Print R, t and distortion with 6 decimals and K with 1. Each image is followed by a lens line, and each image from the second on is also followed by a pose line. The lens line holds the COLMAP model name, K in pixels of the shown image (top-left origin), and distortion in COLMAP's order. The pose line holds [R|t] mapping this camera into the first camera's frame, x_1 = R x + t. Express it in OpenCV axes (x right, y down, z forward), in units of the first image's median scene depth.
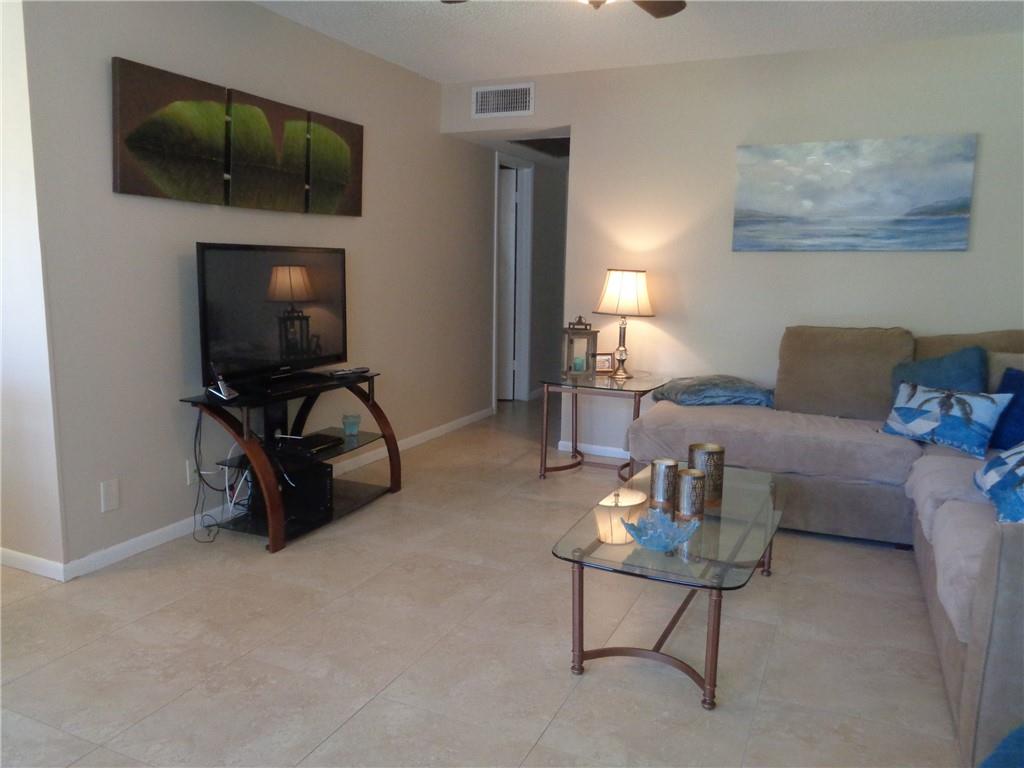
lens RADIAL K [[759.0, 0, 507.3], [0, 759.0, 387.6], [0, 0, 1]] dist [0.008593, 0.001605]
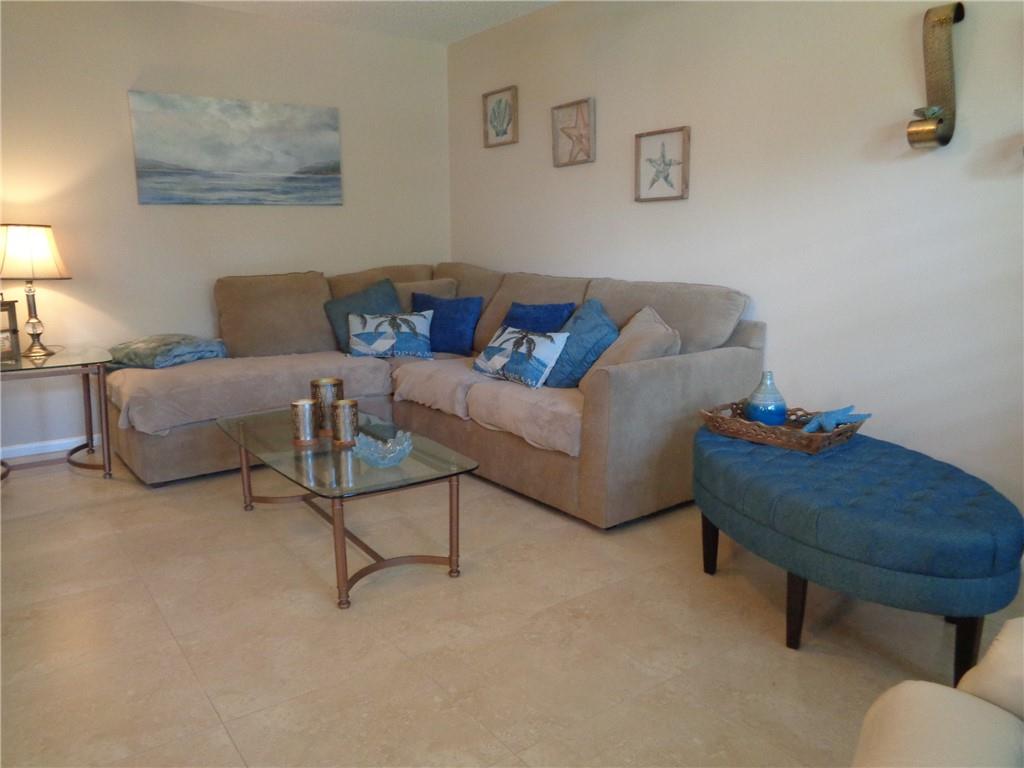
lens RADIAL K [[759.0, 0, 504.6], [0, 759.0, 386.0], [0, 0, 1]] dist [0.008593, 0.001605]
pose [[0.517896, -0.188393, 0.834441, -0.327306], [0.154738, 0.979988, 0.125215, -0.006526], [-0.841332, 0.064271, 0.536684, 0.137190]]
